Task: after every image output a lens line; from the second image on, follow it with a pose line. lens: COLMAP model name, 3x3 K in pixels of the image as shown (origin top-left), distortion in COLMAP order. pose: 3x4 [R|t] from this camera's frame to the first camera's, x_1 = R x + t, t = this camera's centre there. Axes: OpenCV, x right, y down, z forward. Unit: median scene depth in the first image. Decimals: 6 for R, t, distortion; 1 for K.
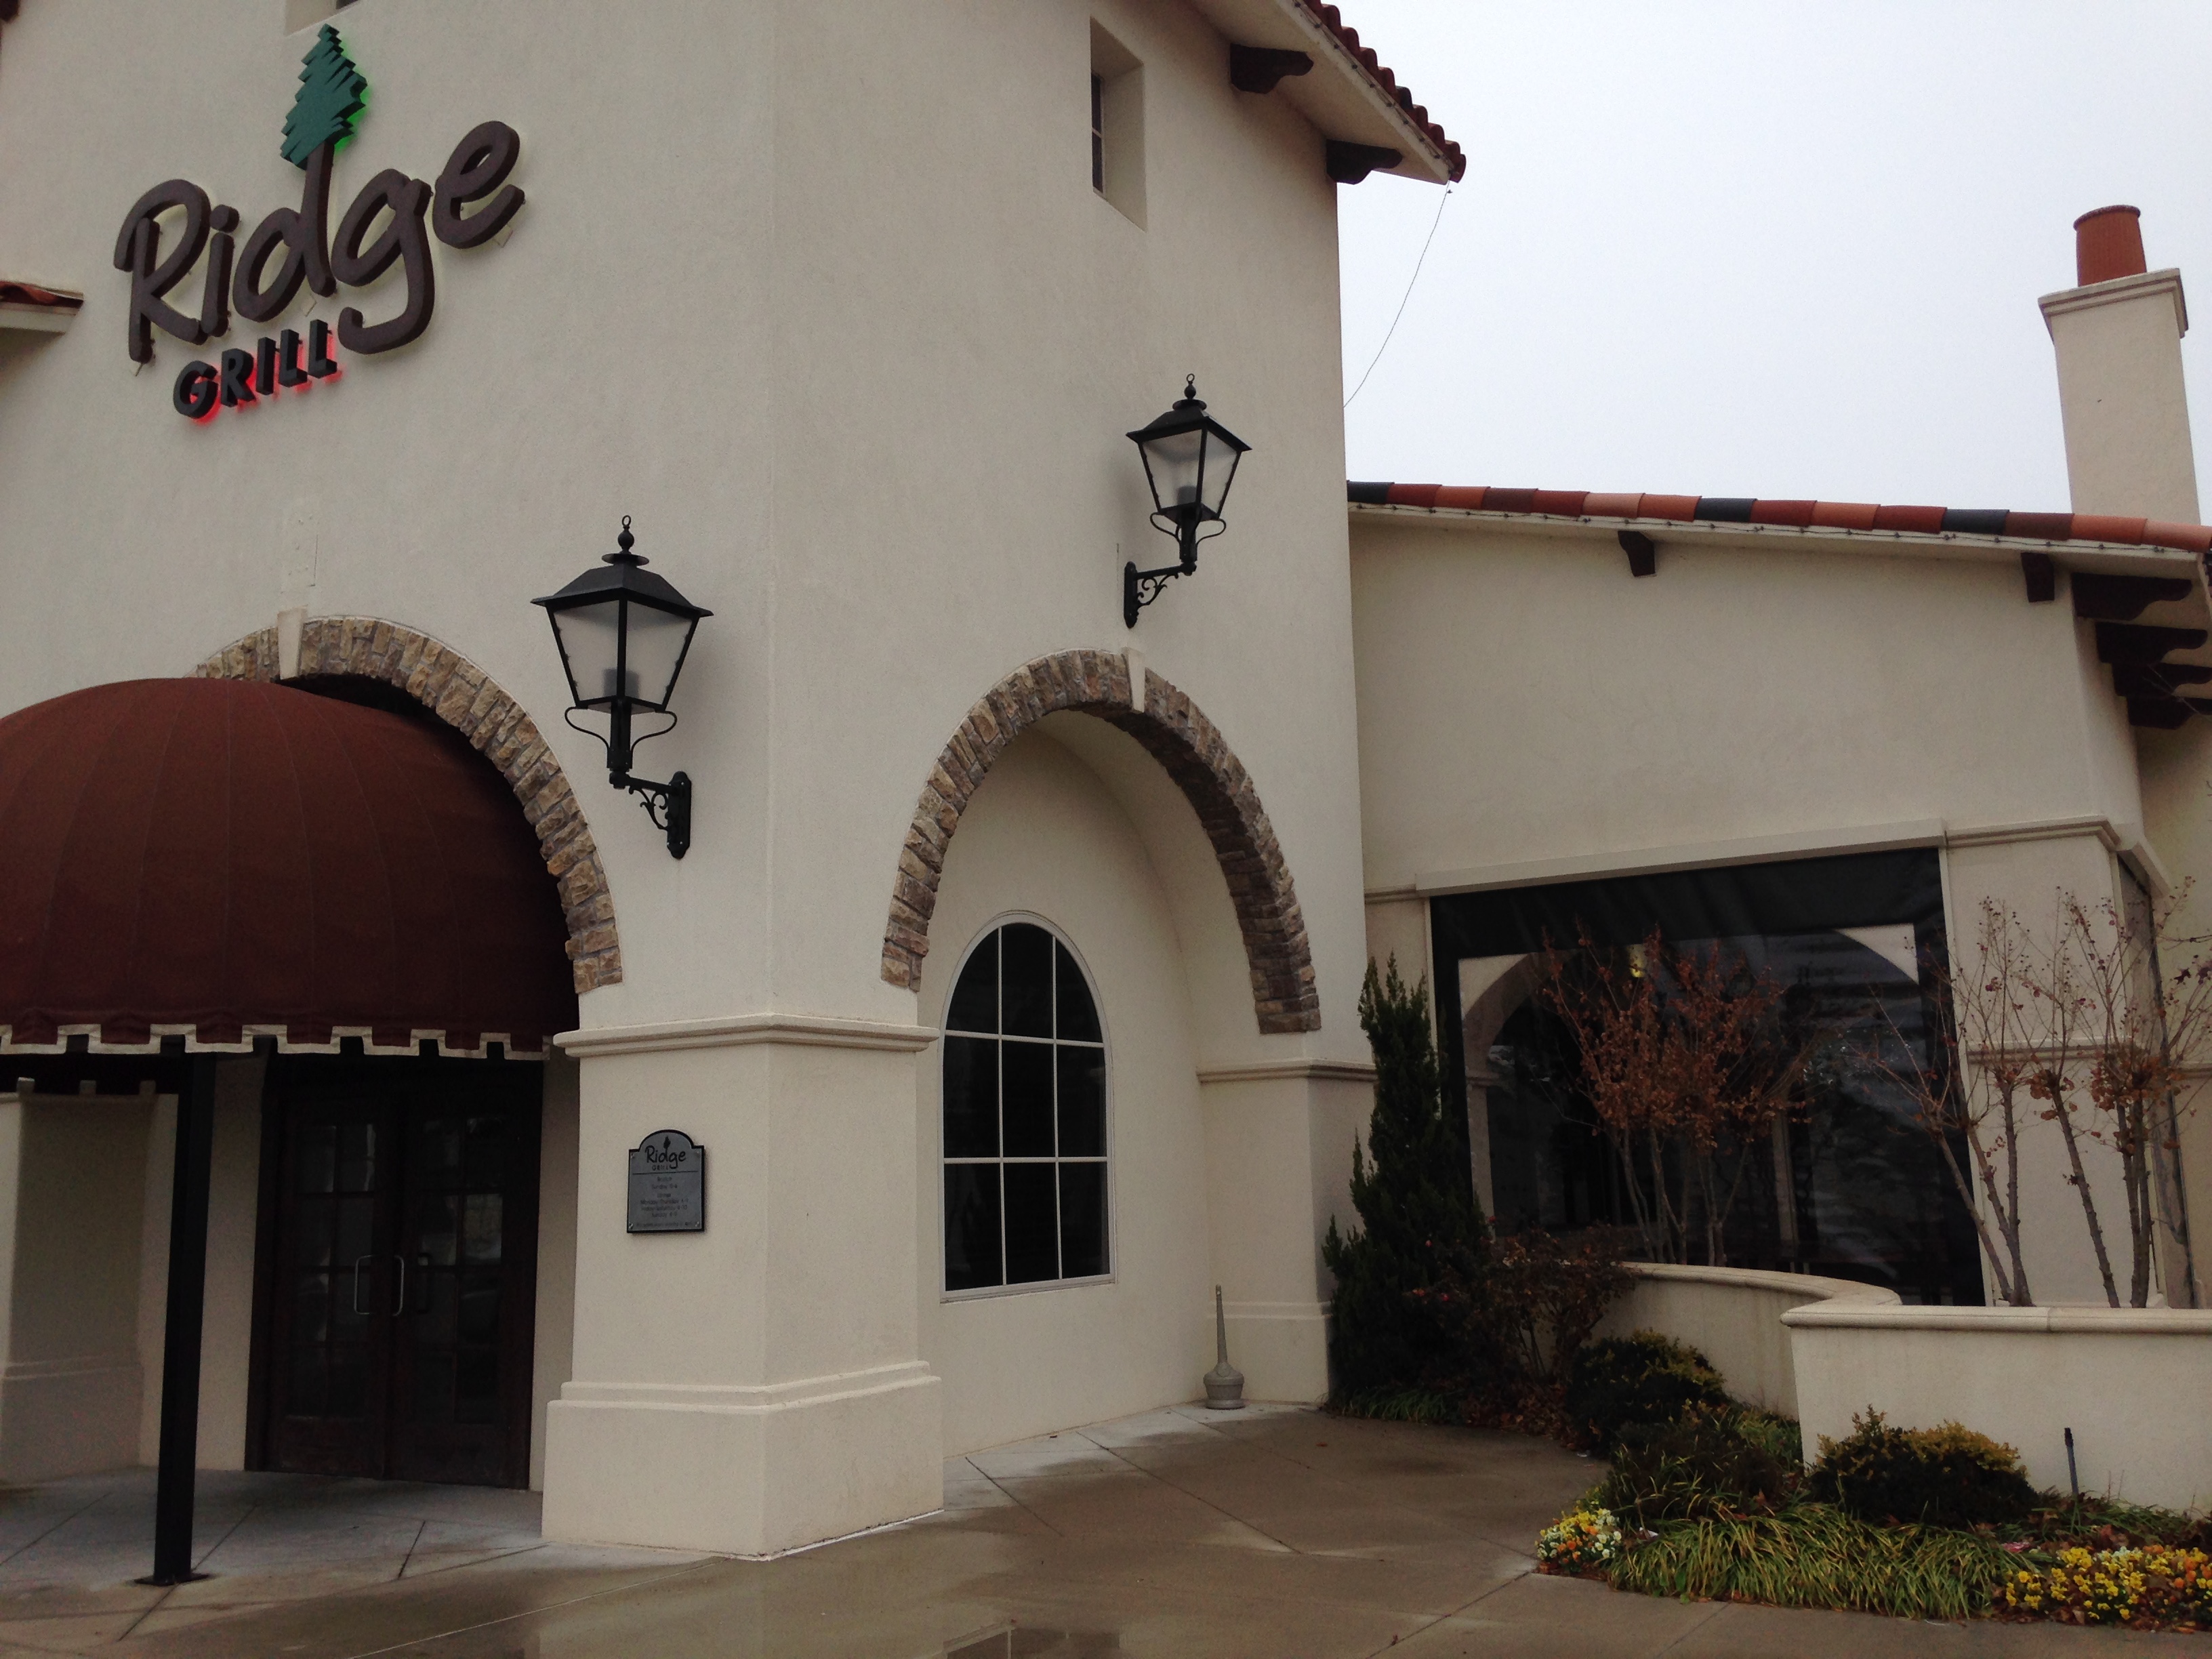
lens RADIAL K [[1985.7, 0, 1106.0], [0, 1985.7, 829.5], [0, 0, 1]] dist [0.159037, -0.285319]
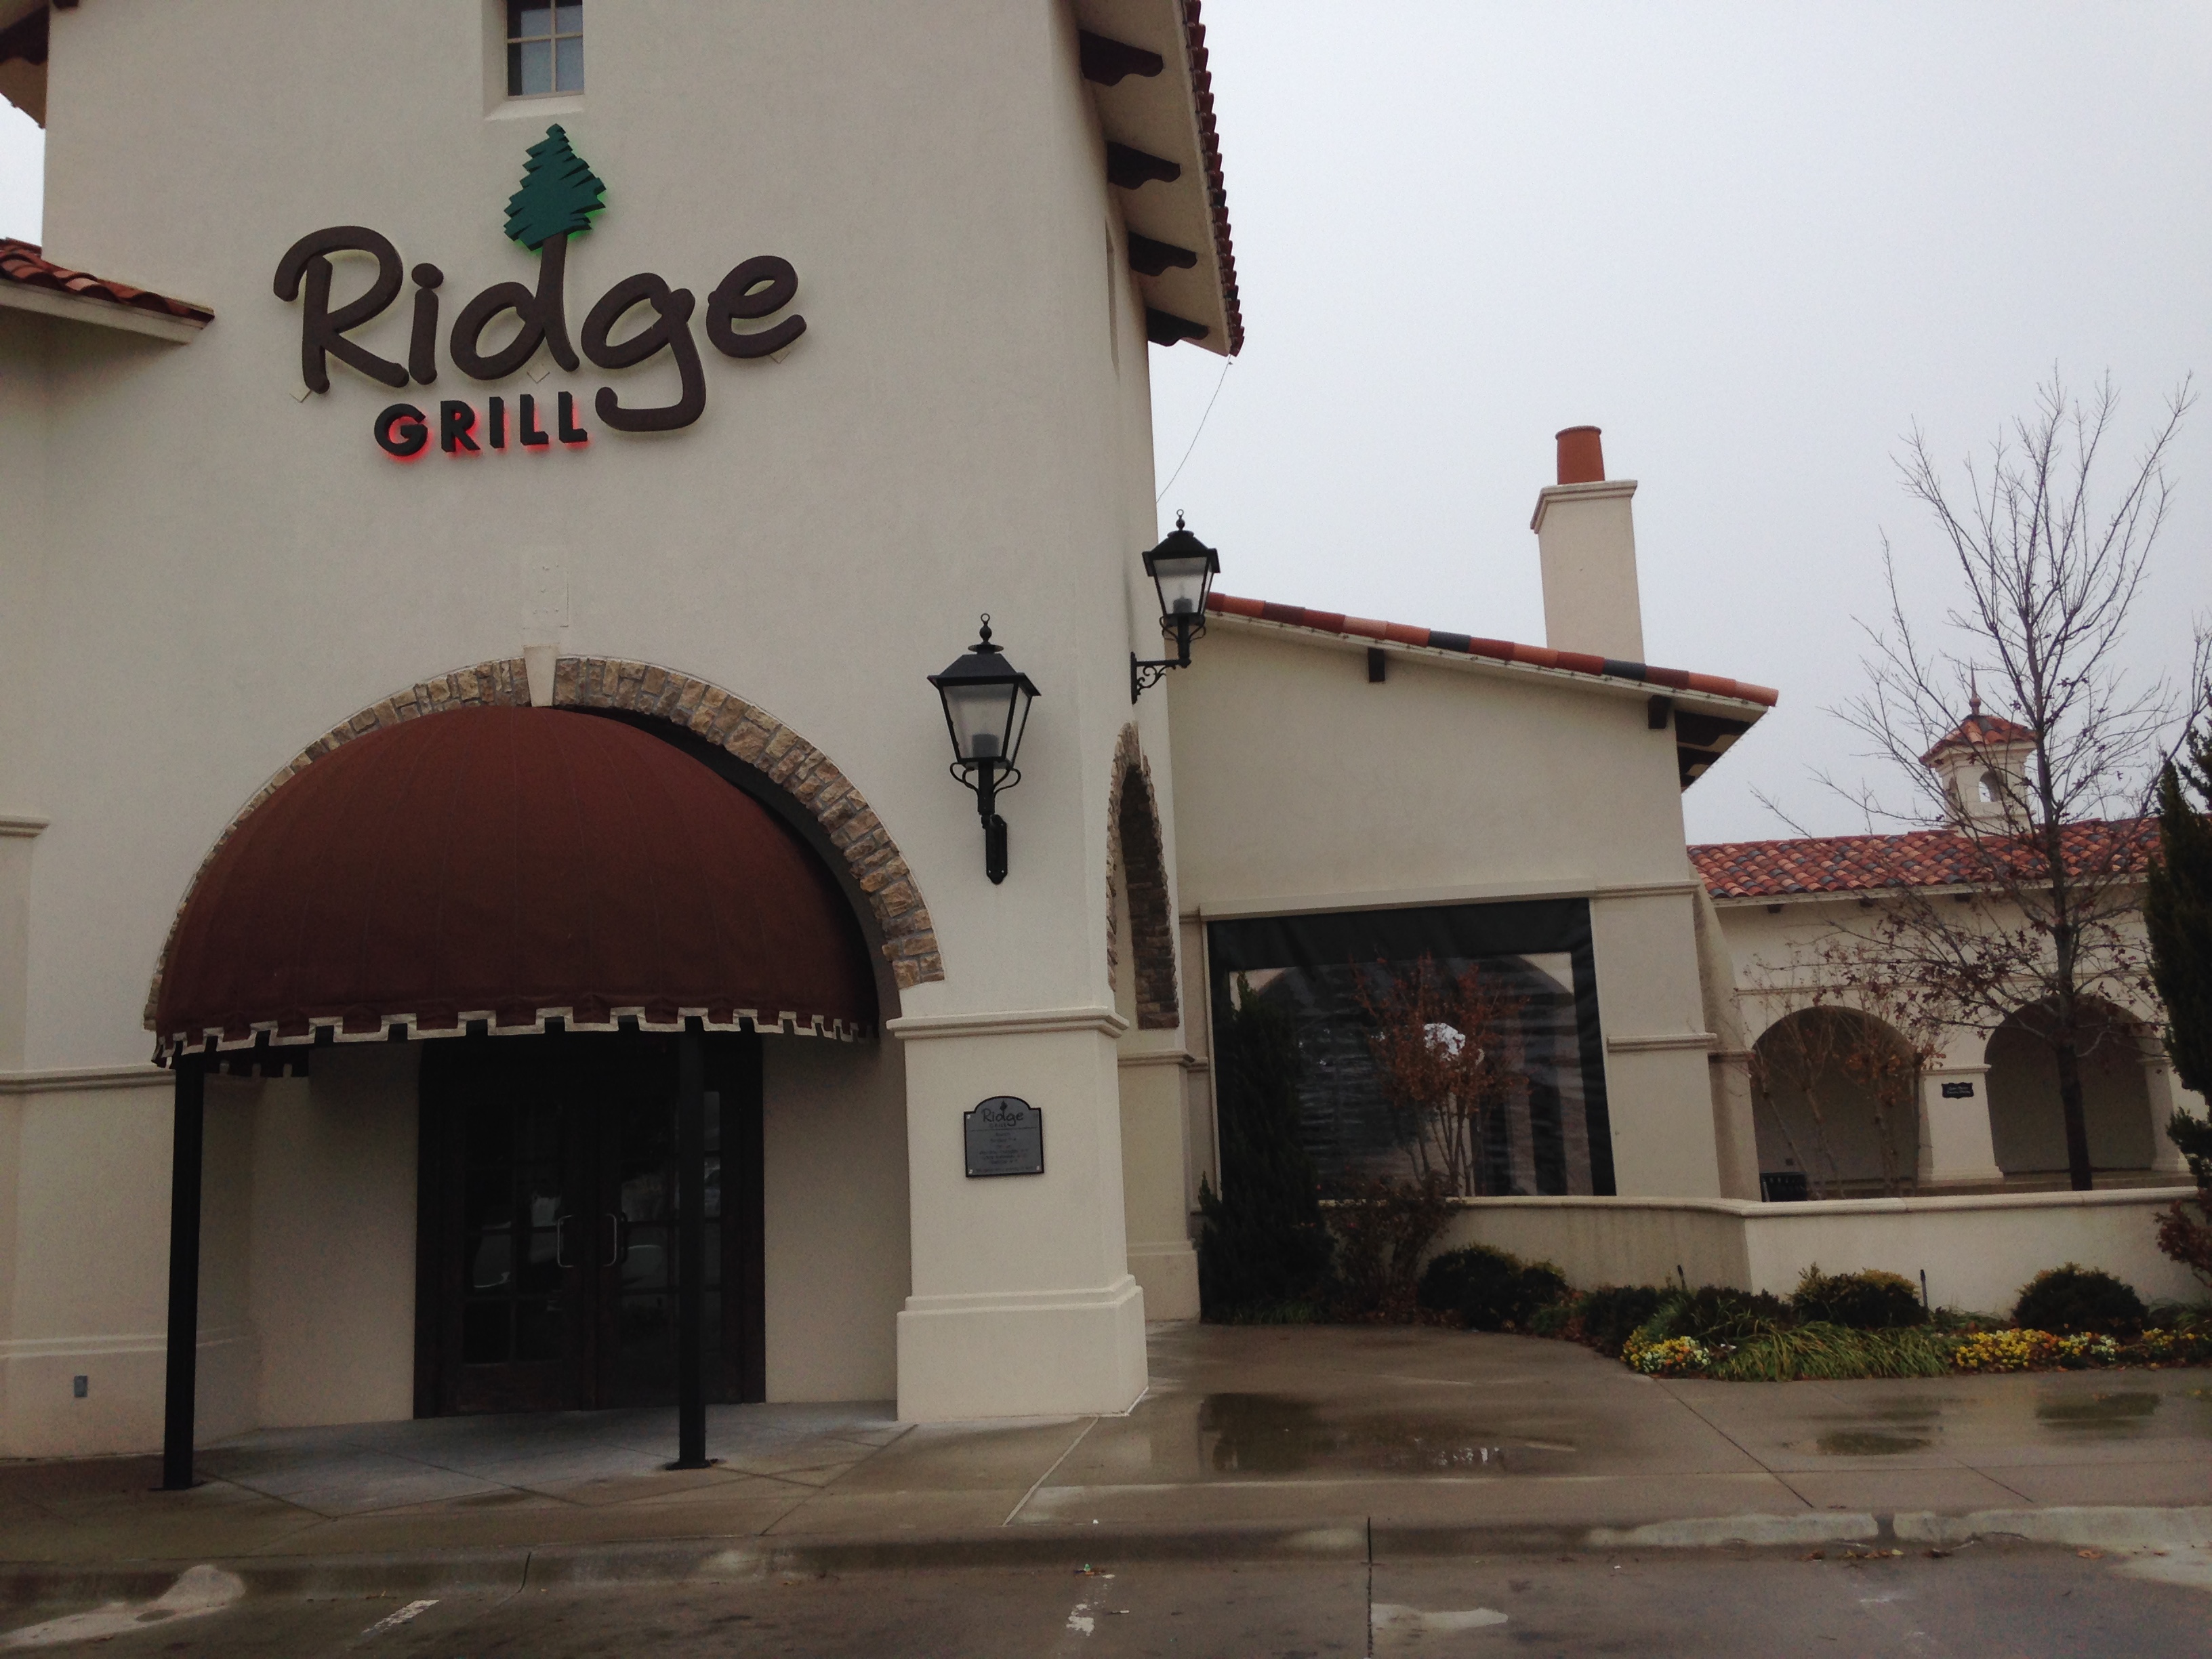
lens RADIAL K [[1955.5, 0, 1106.0], [0, 1955.5, 829.5], [0, 0, 1]] dist [0.081642, 0.002174]
pose [[0.913856, 0.048497, 0.403131, -0.542363], [-0.046587, 0.998808, -0.014549, -0.004109], [-0.403356, -0.005485, 0.915027, -0.137331]]
